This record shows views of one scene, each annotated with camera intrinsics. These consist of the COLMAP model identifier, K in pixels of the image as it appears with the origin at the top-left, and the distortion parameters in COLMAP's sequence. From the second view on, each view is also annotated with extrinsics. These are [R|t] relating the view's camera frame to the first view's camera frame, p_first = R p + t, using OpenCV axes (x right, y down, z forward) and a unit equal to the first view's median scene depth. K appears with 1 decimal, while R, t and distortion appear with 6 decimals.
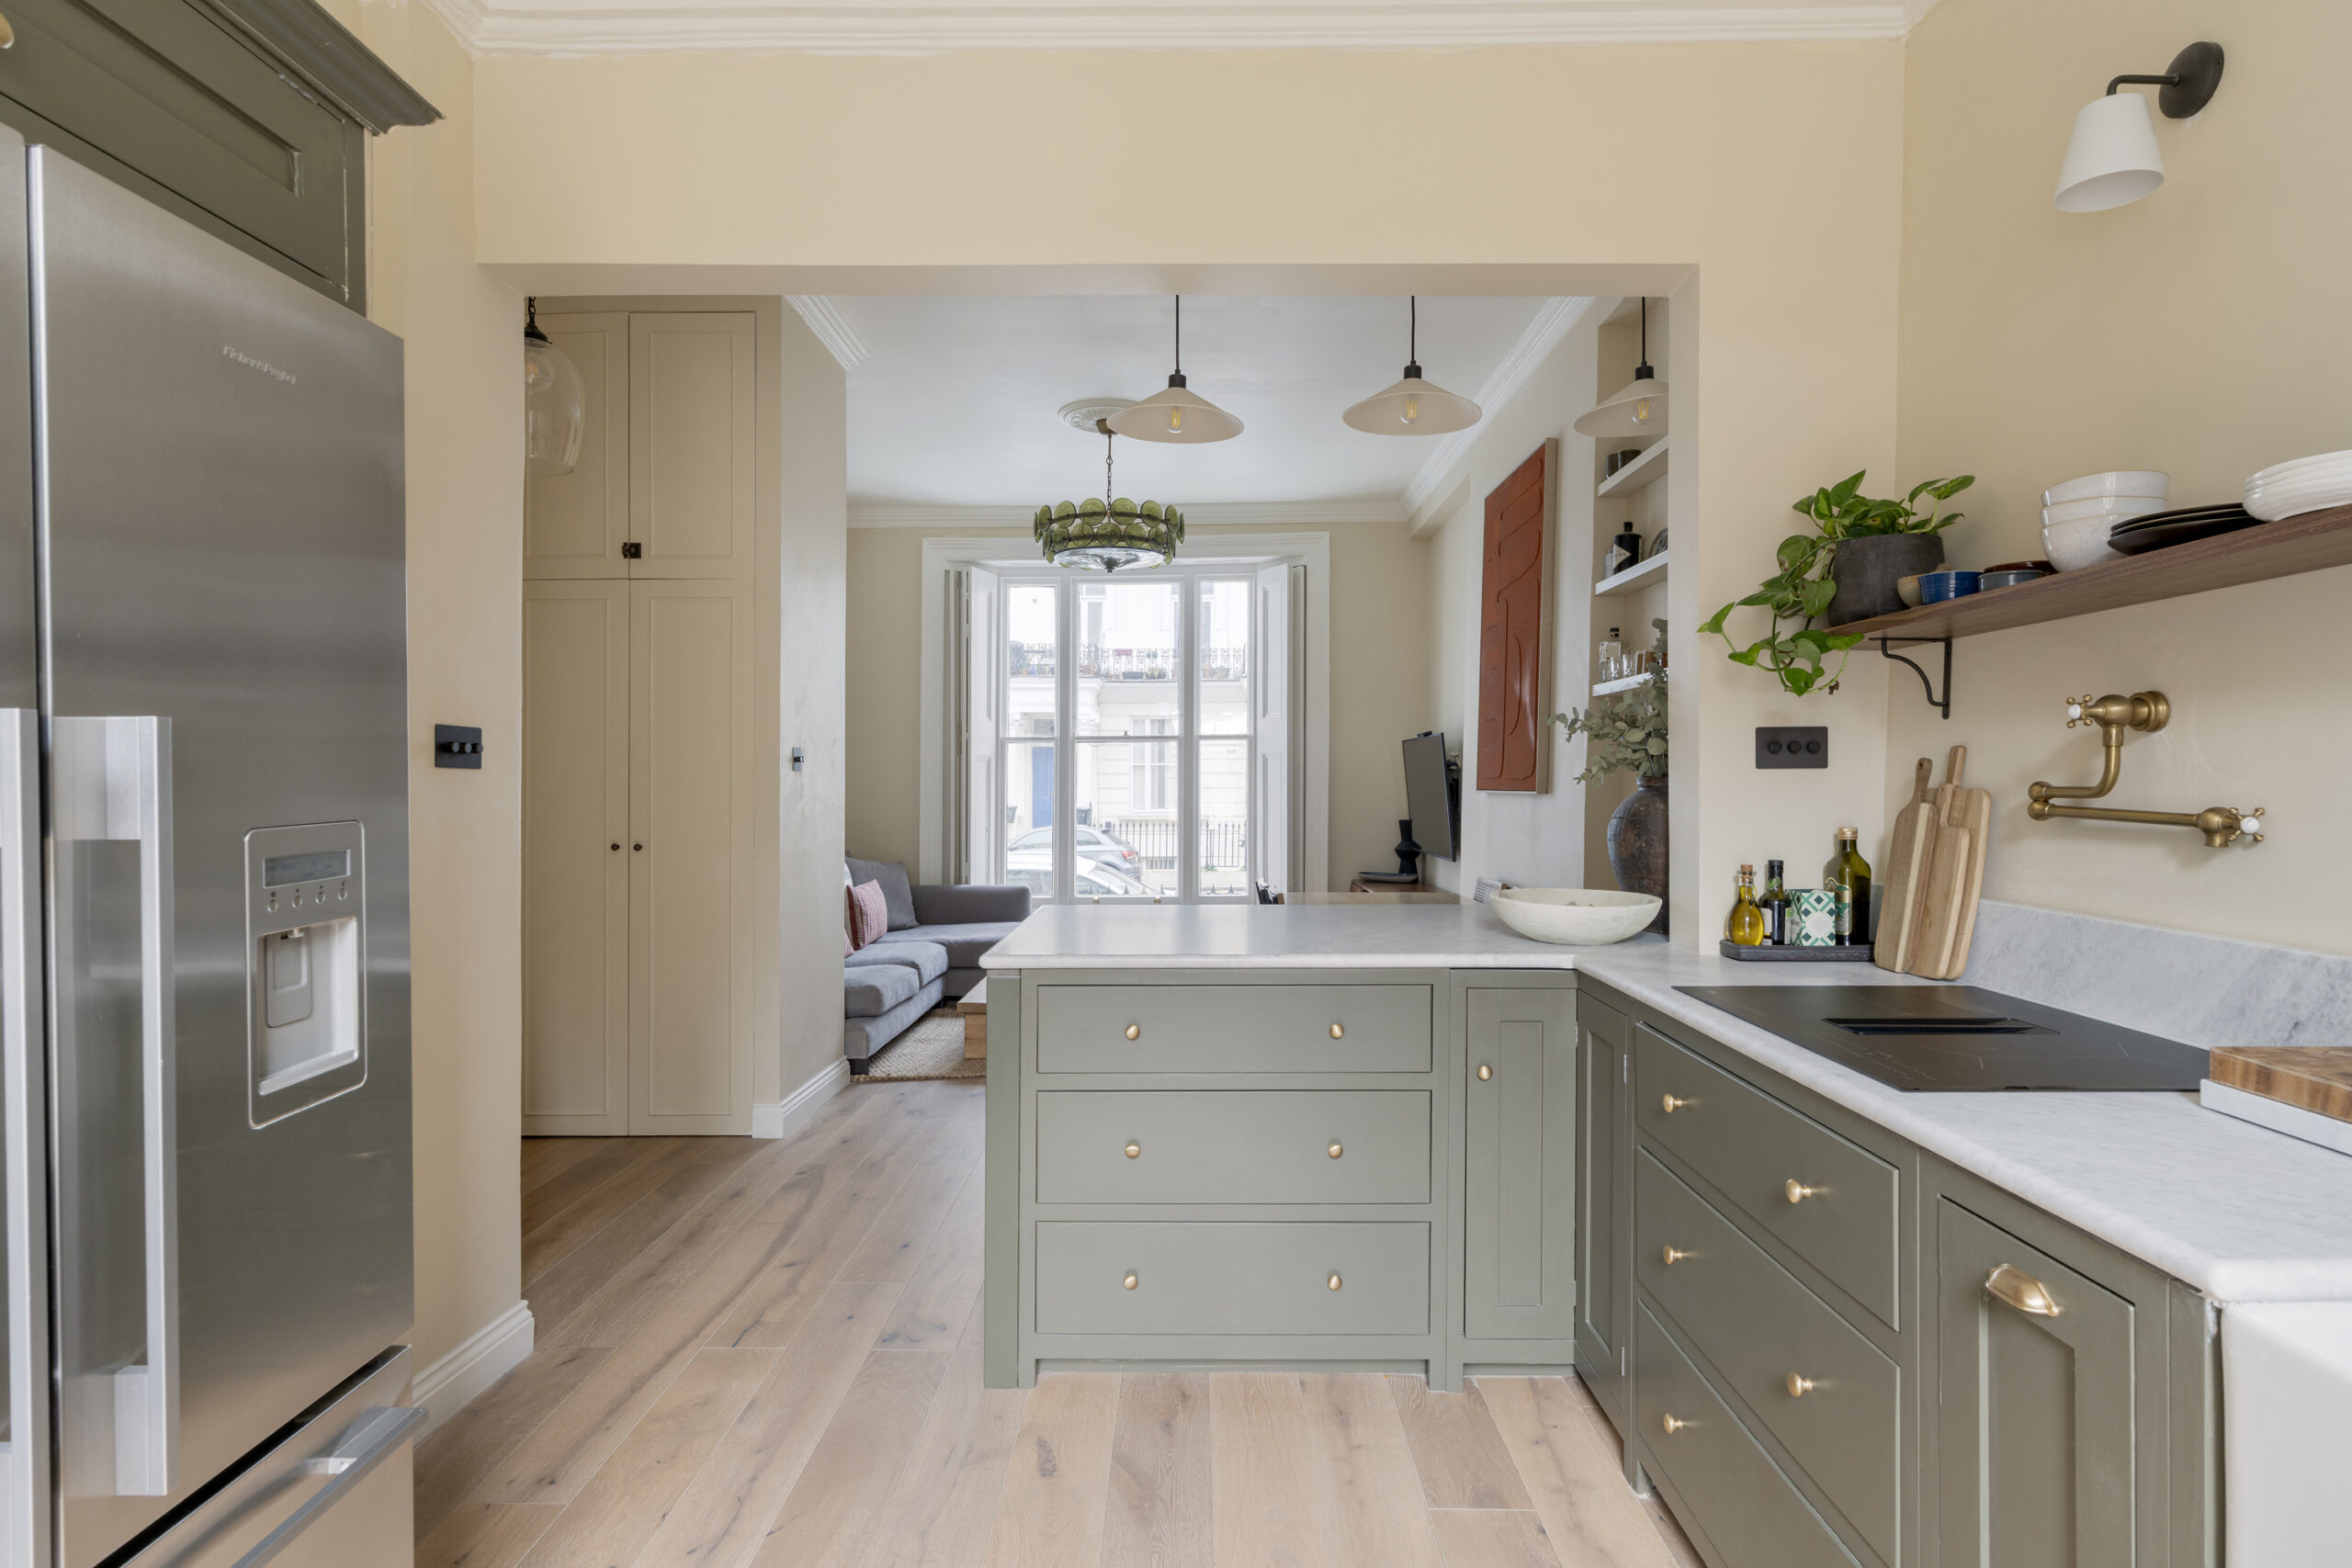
lens RADIAL K [[1246.7, 0, 1176.0], [0, 1246.7, 784.0], [0, 0, 1]] dist [-0.001915, 0.000107]
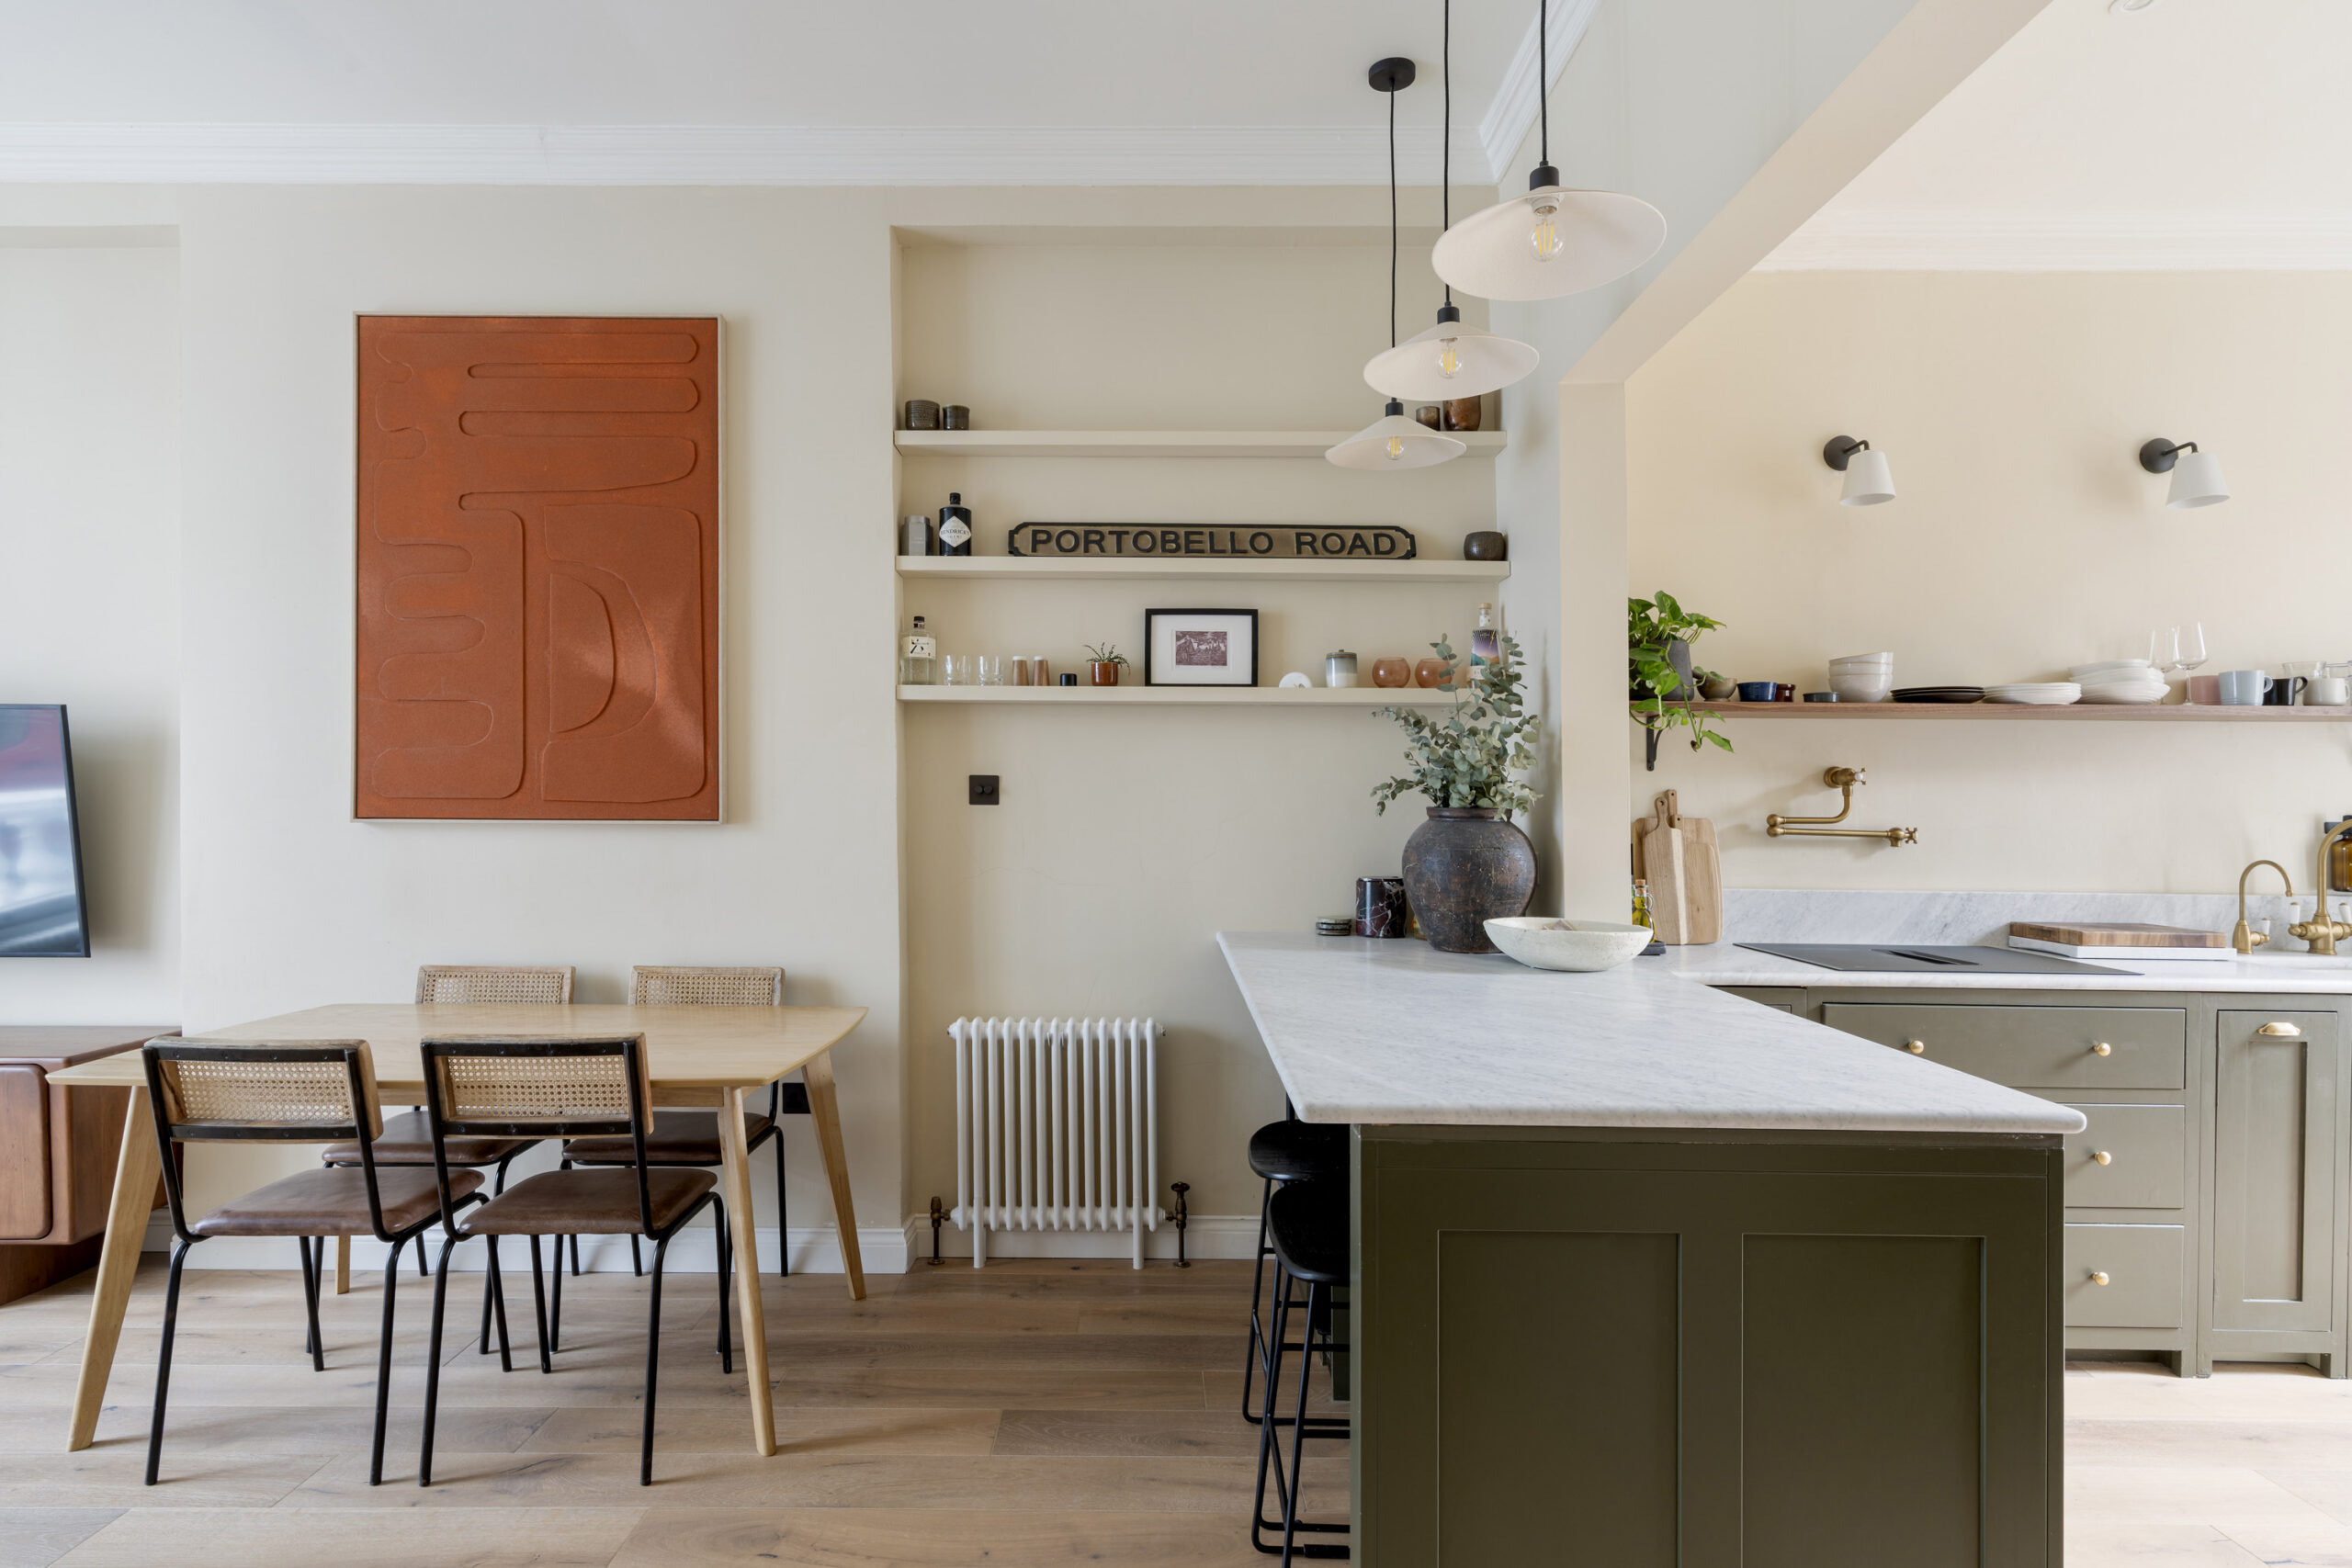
lens RADIAL K [[1246.7, 0, 1176.0], [0, 1246.7, 784.0], [0, 0, 1]] dist [-0.001915, 0.000107]
pose [[-0.016199, 0.005997, 0.999851, -1.221428], [-0.006261, 0.999962, -0.006099, -0.033706], [-0.999849, -0.006359, -0.016161, 2.266512]]
